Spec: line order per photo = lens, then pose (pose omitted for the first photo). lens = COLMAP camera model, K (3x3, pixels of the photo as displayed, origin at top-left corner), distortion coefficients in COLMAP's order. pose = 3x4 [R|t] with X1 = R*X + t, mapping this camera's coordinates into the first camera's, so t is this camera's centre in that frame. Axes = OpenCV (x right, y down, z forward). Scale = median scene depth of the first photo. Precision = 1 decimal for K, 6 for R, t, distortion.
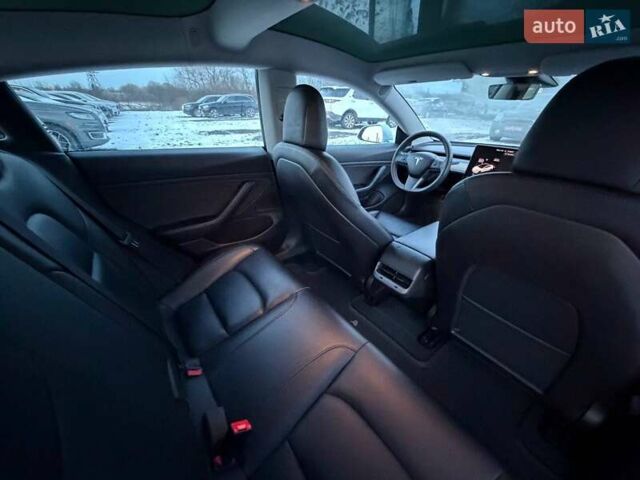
lens RADIAL K [[257.0, 0, 320.0], [0, 257.0, 240.0], [0, 0, 1]] dist [-0.000355, 0.000053]
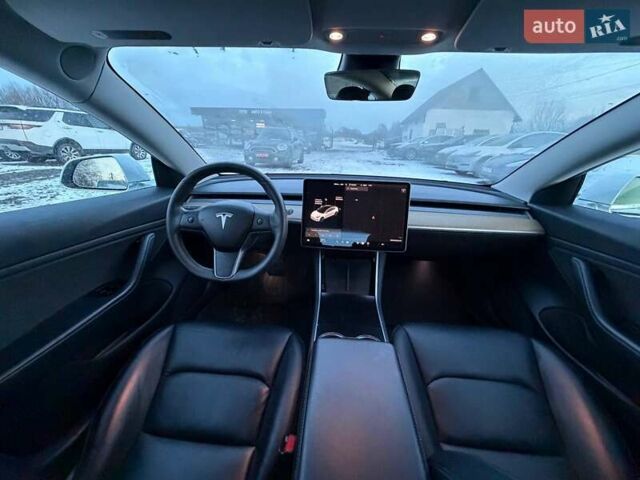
lens RADIAL K [[257.0, 0, 320.0], [0, 257.0, 240.0], [0, 0, 1]] dist [-0.000355, 0.000053]
pose [[0.668029, -0.266959, 0.694600, 0.118781], [0.335148, 0.941339, 0.039462, -0.185007], [-0.664389, 0.206432, 0.718313, 0.421470]]
